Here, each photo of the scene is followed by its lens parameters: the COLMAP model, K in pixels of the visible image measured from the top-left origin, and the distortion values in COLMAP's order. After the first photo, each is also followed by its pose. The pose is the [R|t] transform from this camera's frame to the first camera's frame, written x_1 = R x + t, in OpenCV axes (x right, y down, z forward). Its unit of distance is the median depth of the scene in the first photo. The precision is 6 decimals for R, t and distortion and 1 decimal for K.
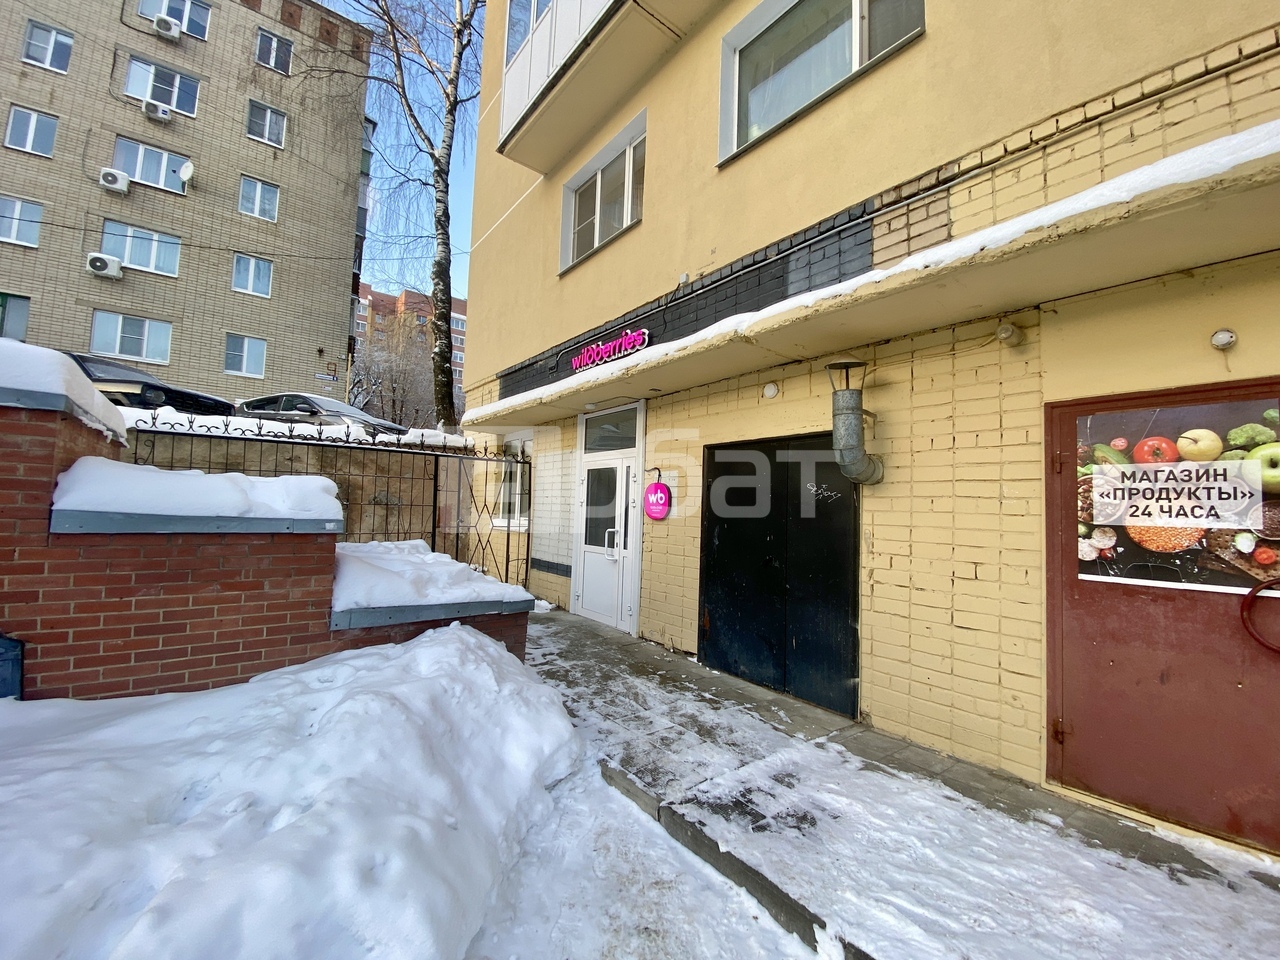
lens RADIAL K [[516.7, 0, 636.3], [0, 516.7, 478.1], [0, 0, 1]] dist [0.016571, -0.019103]
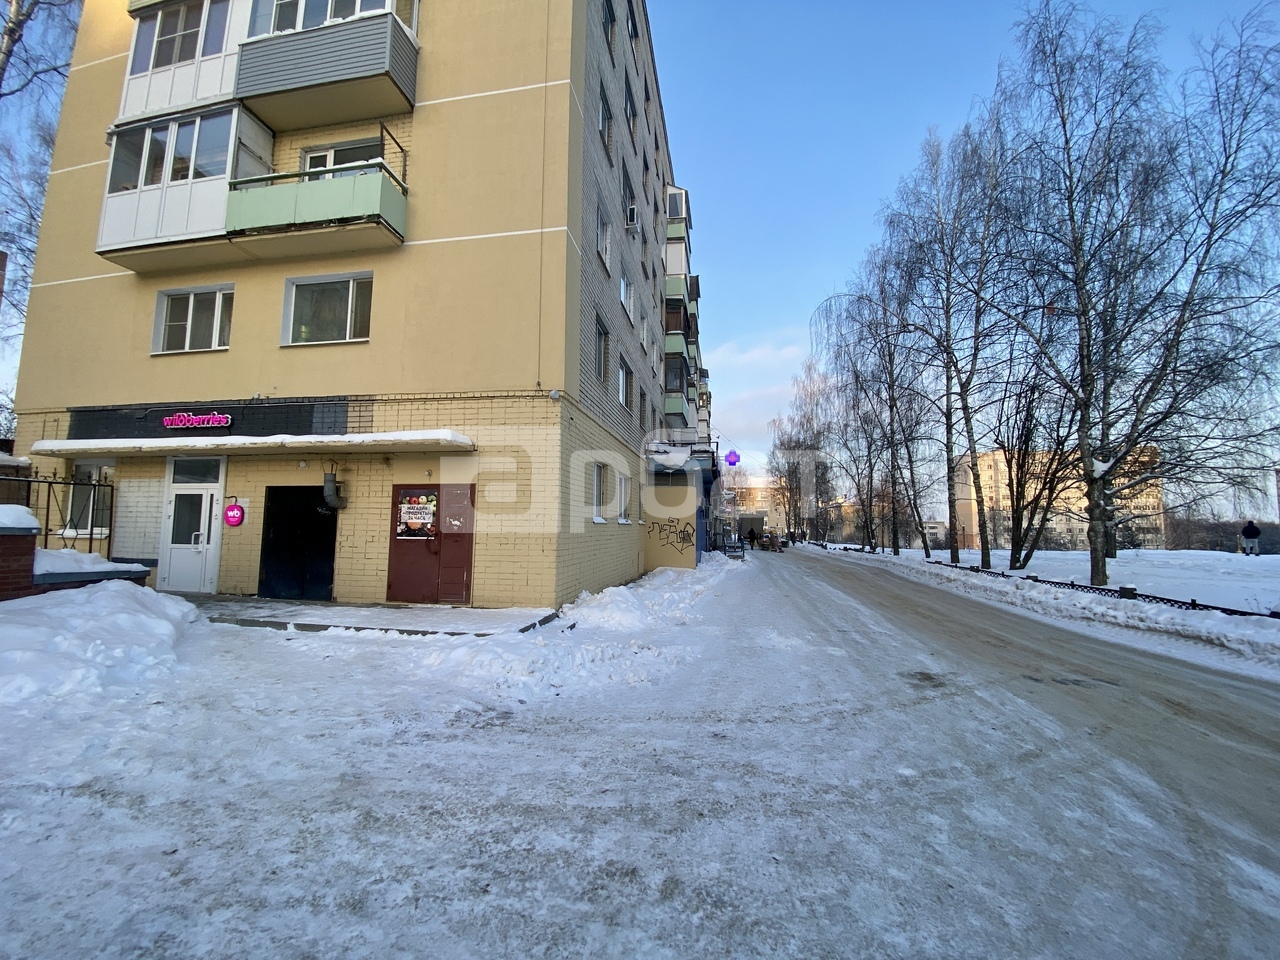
lens RADIAL K [[516.7, 0, 636.3], [0, 516.7, 478.1], [0, 0, 1]] dist [0.016571, -0.019103]
pose [[0.746690, 0.033248, 0.664340, -0.106996], [-0.026213, 0.999445, -0.020557, -0.077745], [-0.664655, -0.002064, 0.747148, -1.182495]]
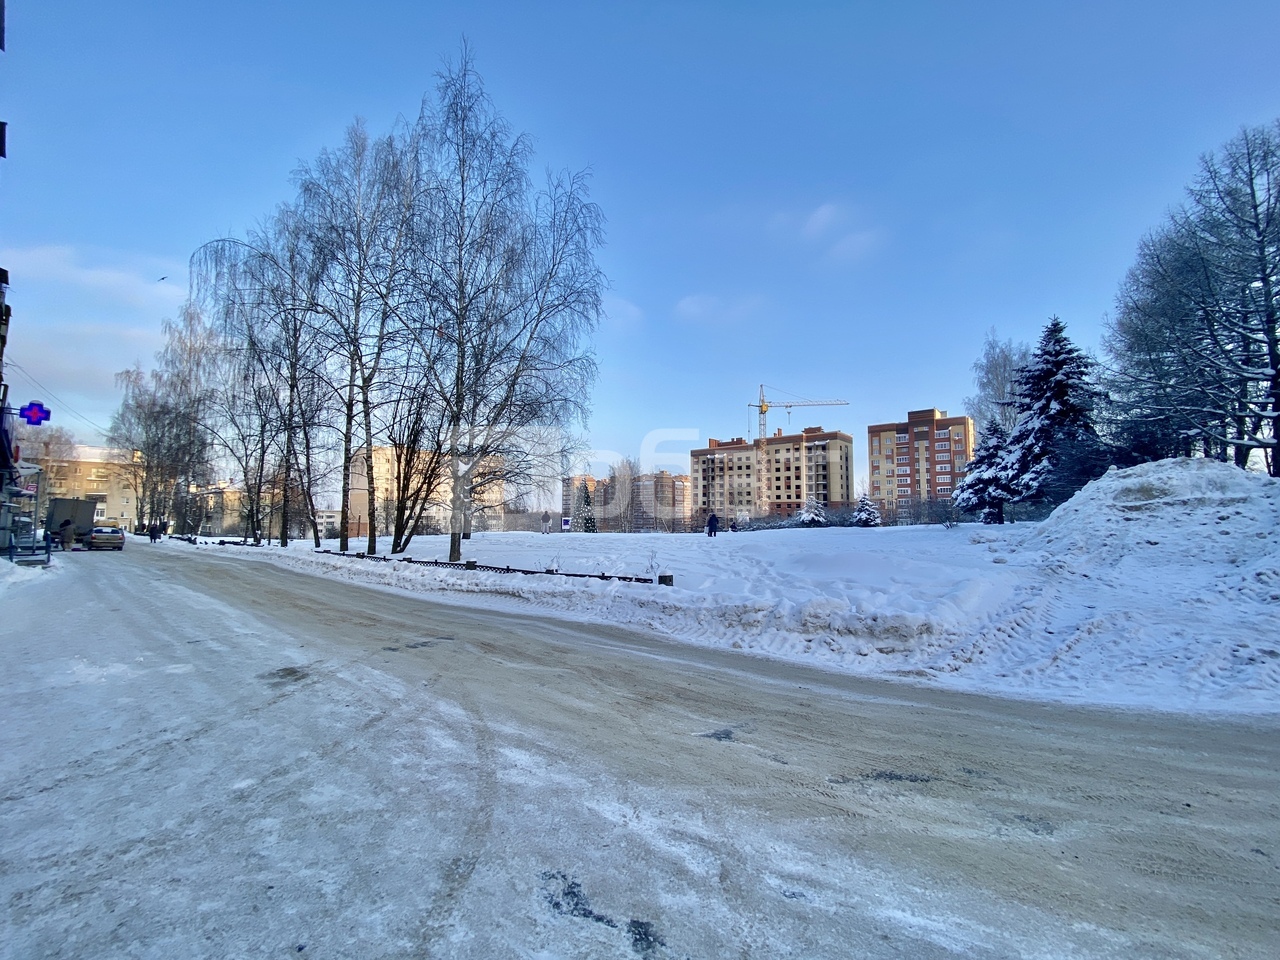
lens RADIAL K [[516.7, 0, 636.3], [0, 516.7, 478.1], [0, 0, 1]] dist [0.016571, -0.019103]
pose [[-0.202942, 0.040270, 0.978362, -0.088864], [-0.071475, 0.995879, -0.055817, -0.078254], [-0.976579, -0.081256, -0.199227, -1.216511]]
